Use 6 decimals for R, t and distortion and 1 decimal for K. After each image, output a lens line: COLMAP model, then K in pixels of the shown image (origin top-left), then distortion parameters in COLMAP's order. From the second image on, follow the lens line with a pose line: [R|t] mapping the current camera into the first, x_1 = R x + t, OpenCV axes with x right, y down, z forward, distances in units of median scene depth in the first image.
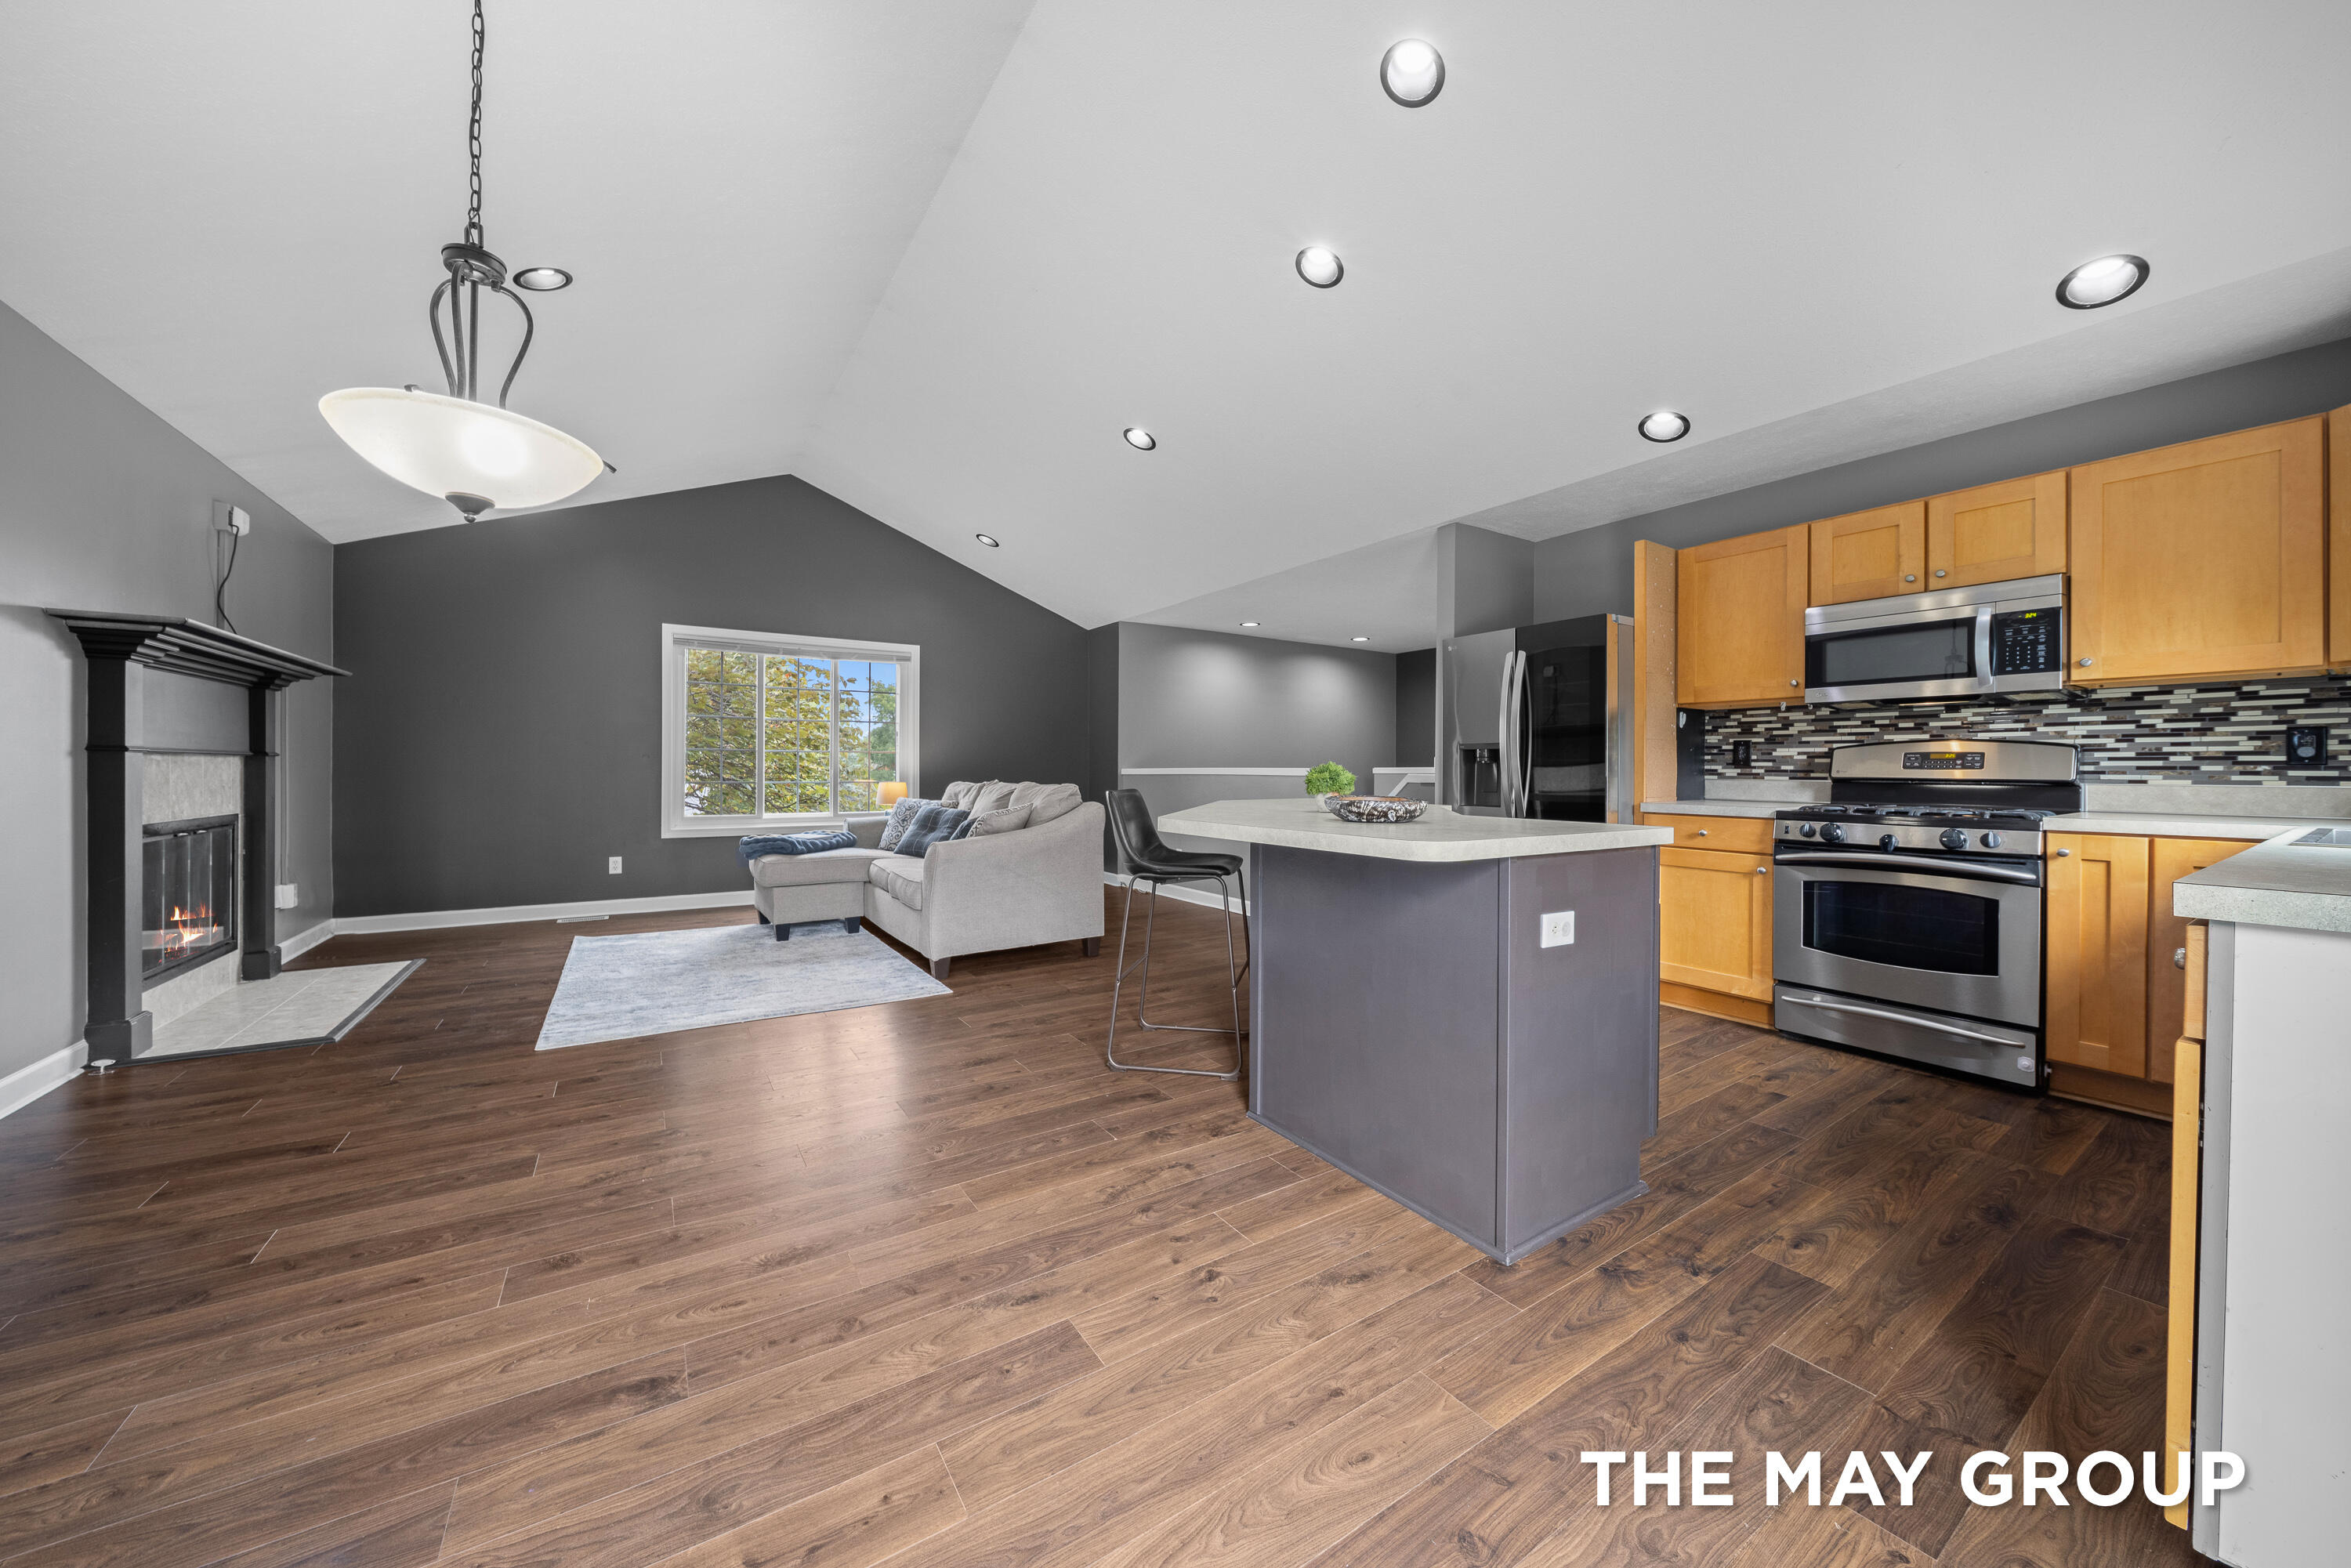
lens RADIAL K [[818.1, 0, 1178.3], [0, 818.1, 770.6], [0, 0, 1]] dist [-0.003282, -0.001224]
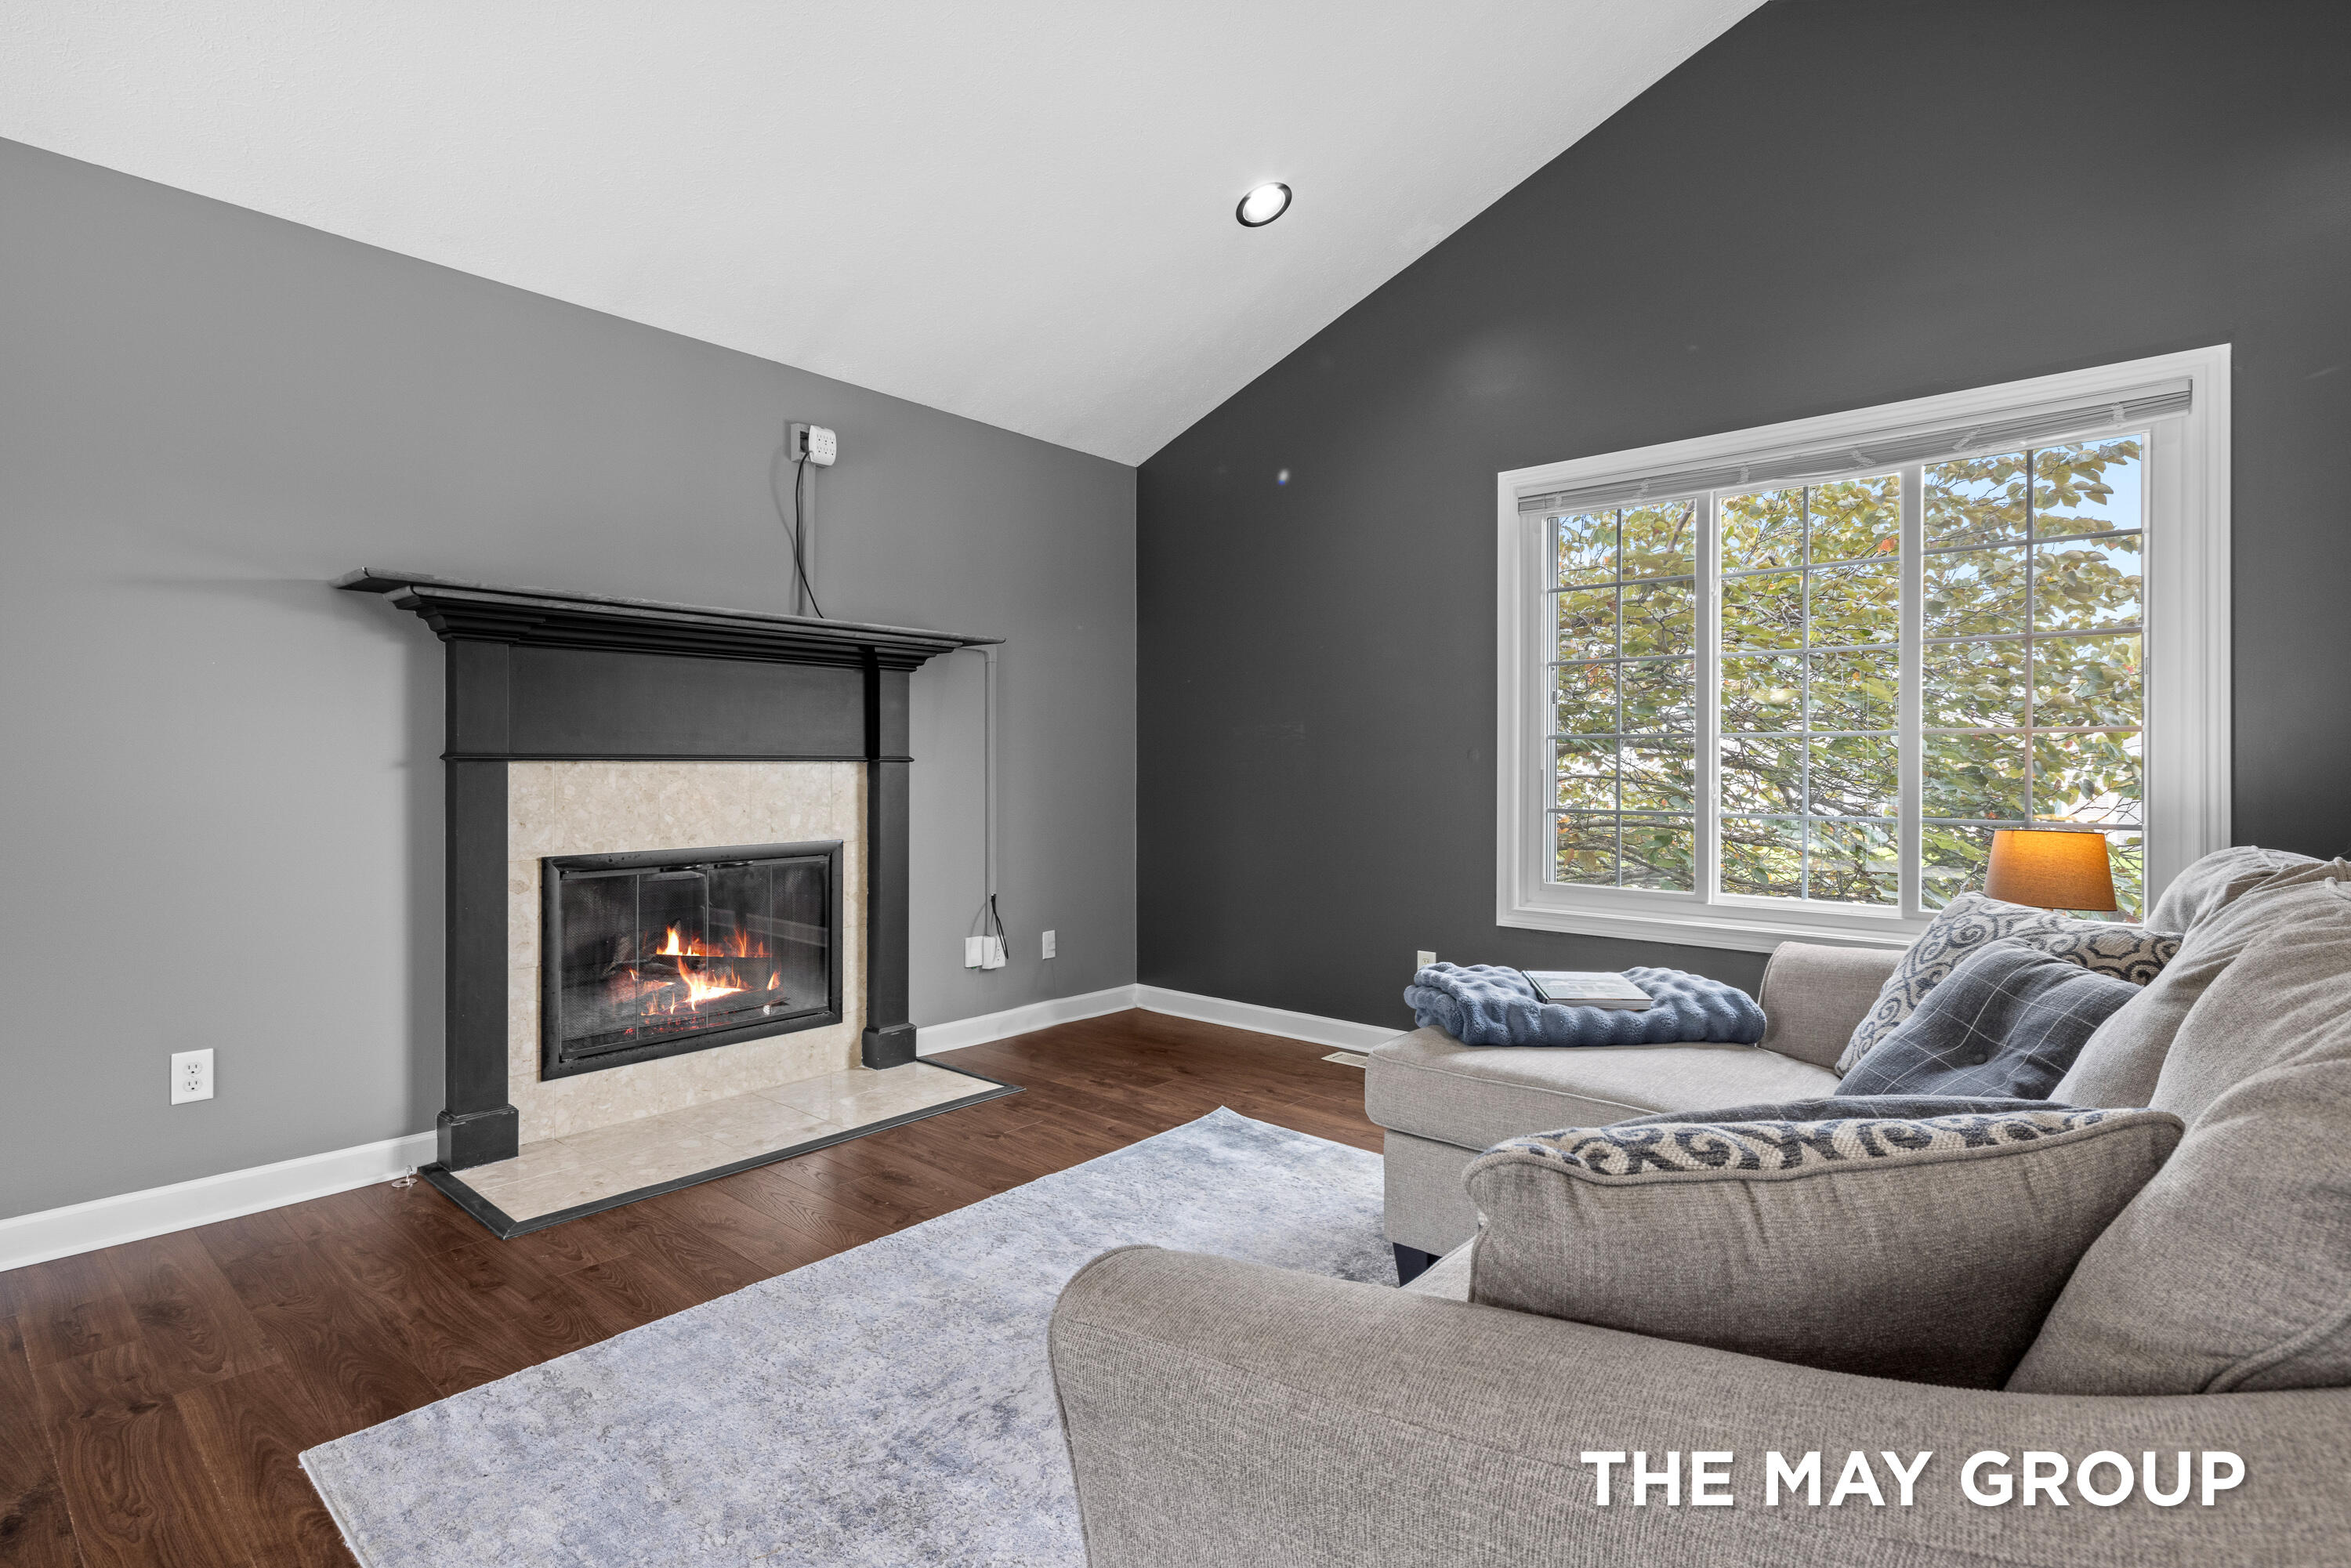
lens RADIAL K [[1141.8, 0, 1164.8], [0, 1141.8, 767.2], [0, 0, 1]] dist [0.005984, -0.005611]
pose [[0.270775, -0.002494, -0.962639, -0.090642], [-0.001226, 0.999995, -0.002935, -0.014935], [0.962642, 0.001975, 0.270771, 1.268911]]
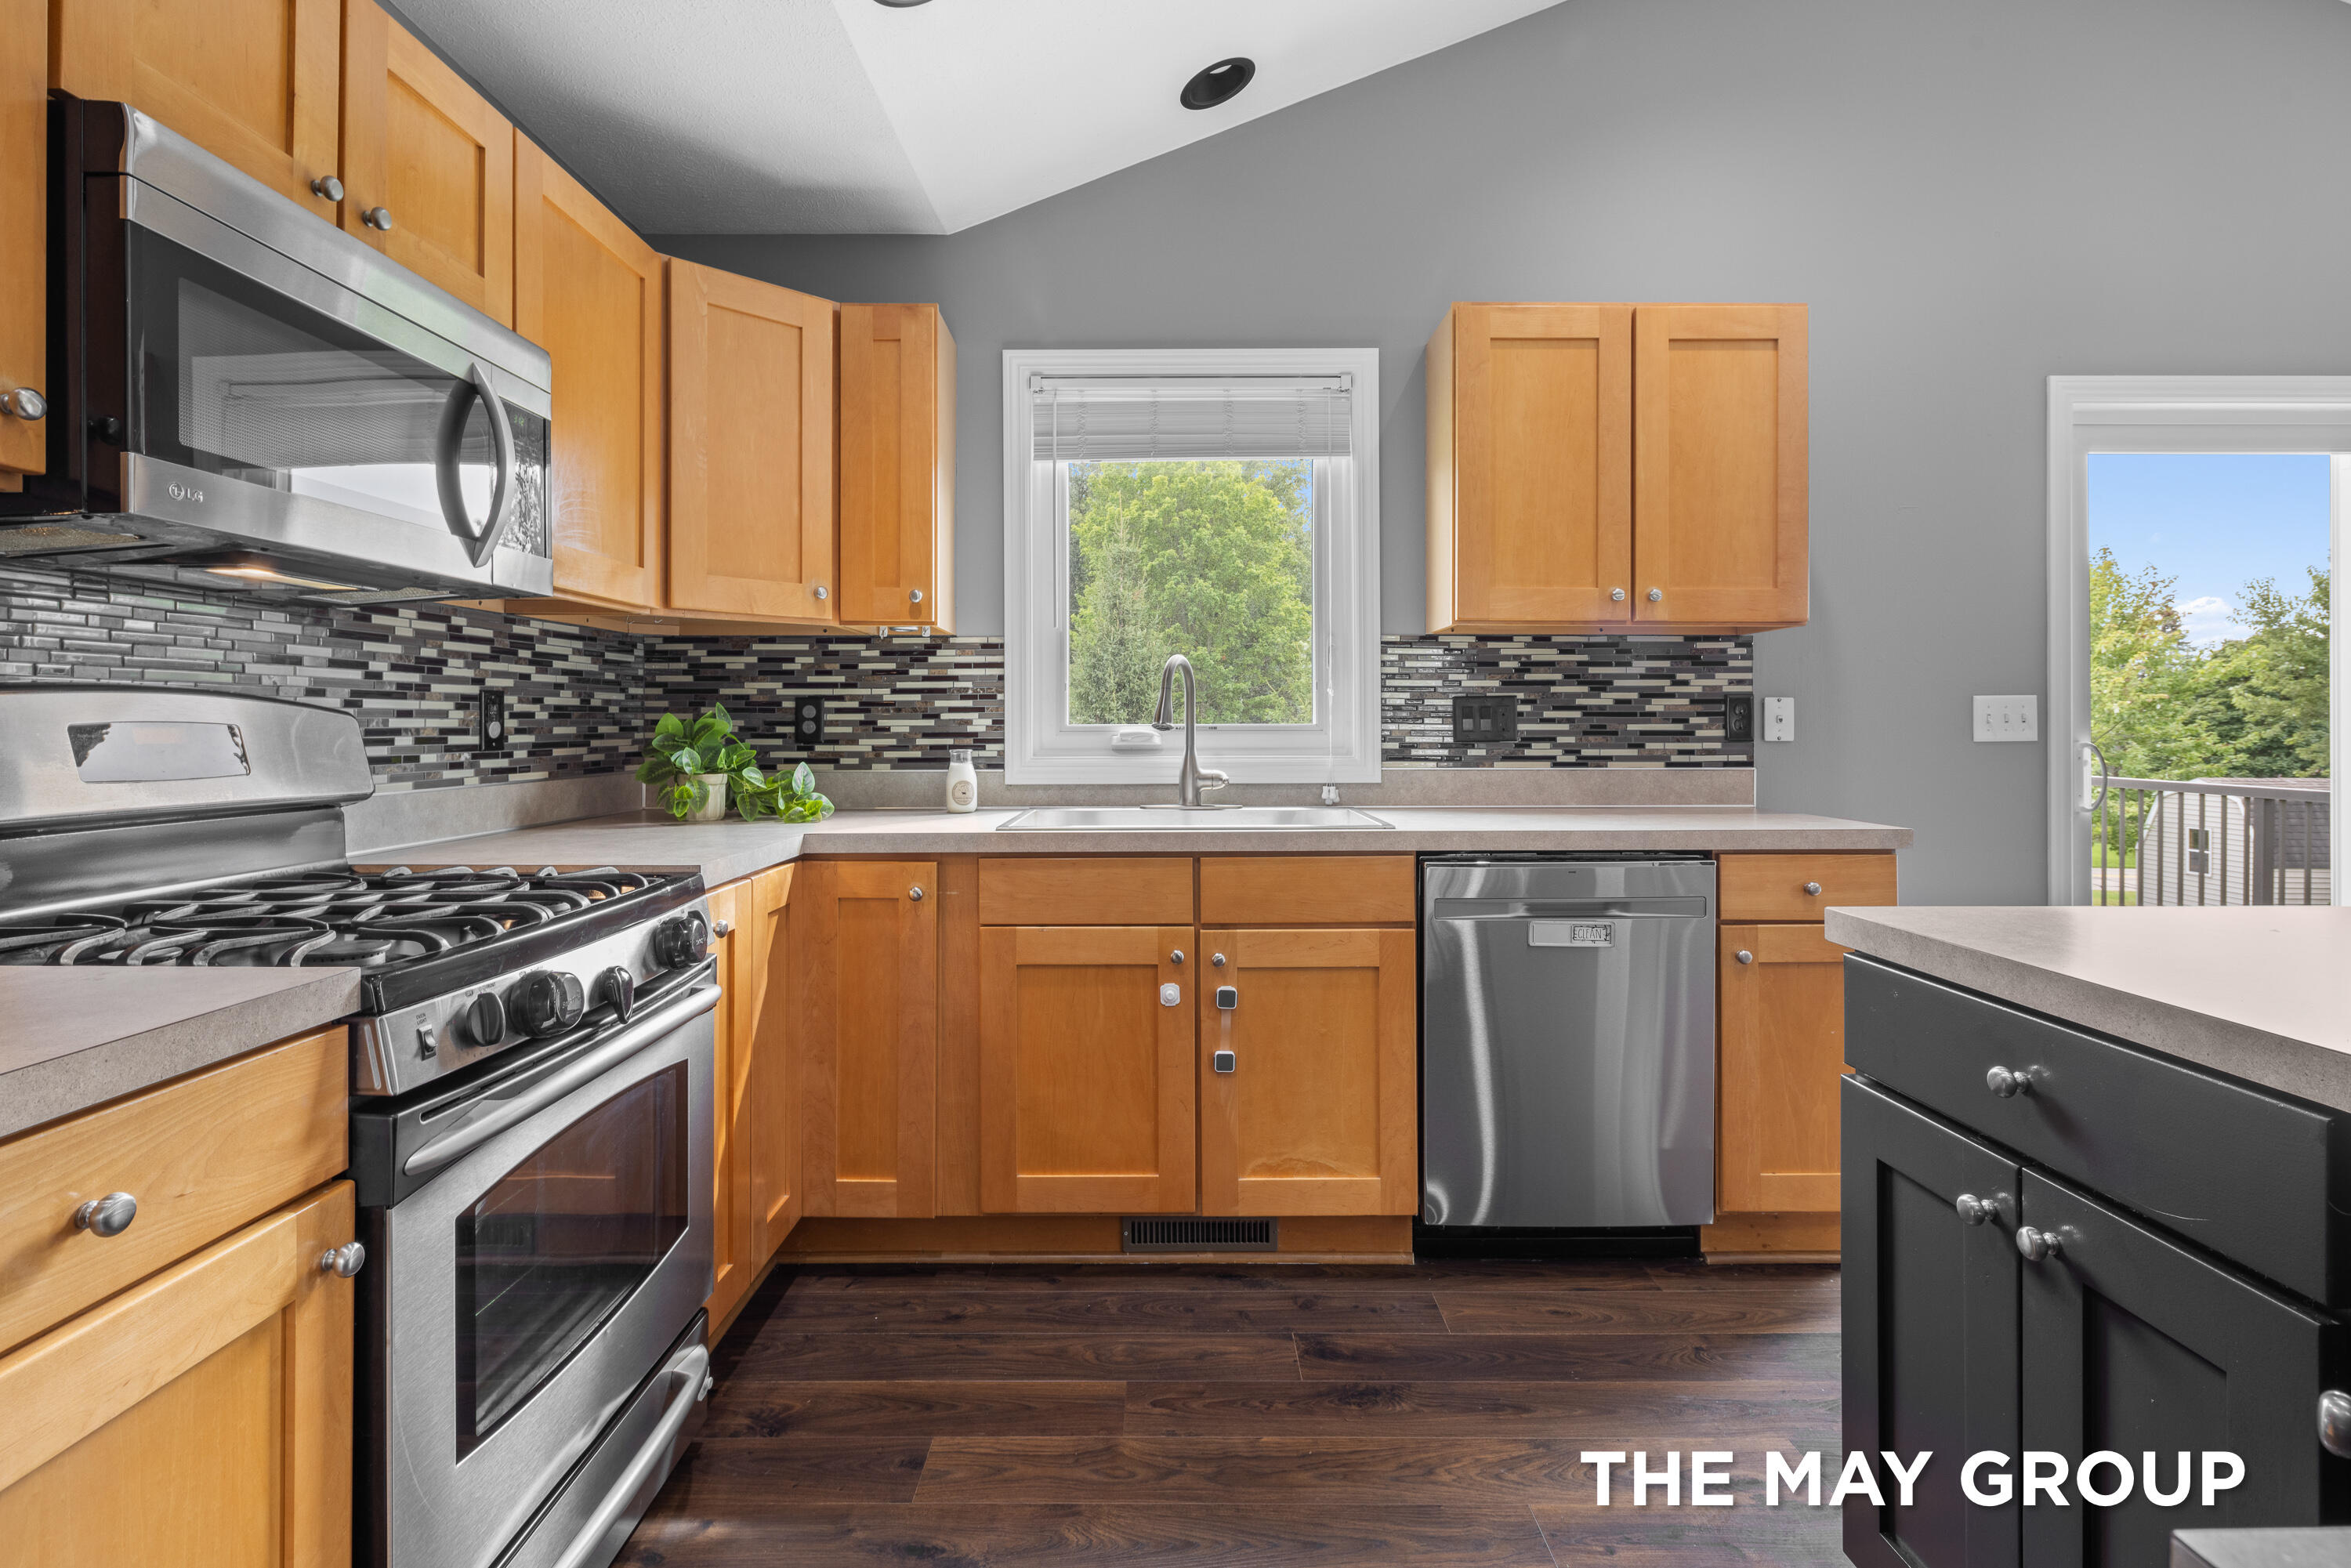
lens RADIAL K [[1141.8, 0, 1174.9], [0, 1141.8, 716.8], [0, 0, 1]] dist [0.005984, -0.005611]
pose [[-0.835099, -0.001887, 0.550097, 0.385711], [-0.004366, 0.999985, -0.003197, -0.028064], [-0.550083, -0.005072, -0.835095, 1.243174]]
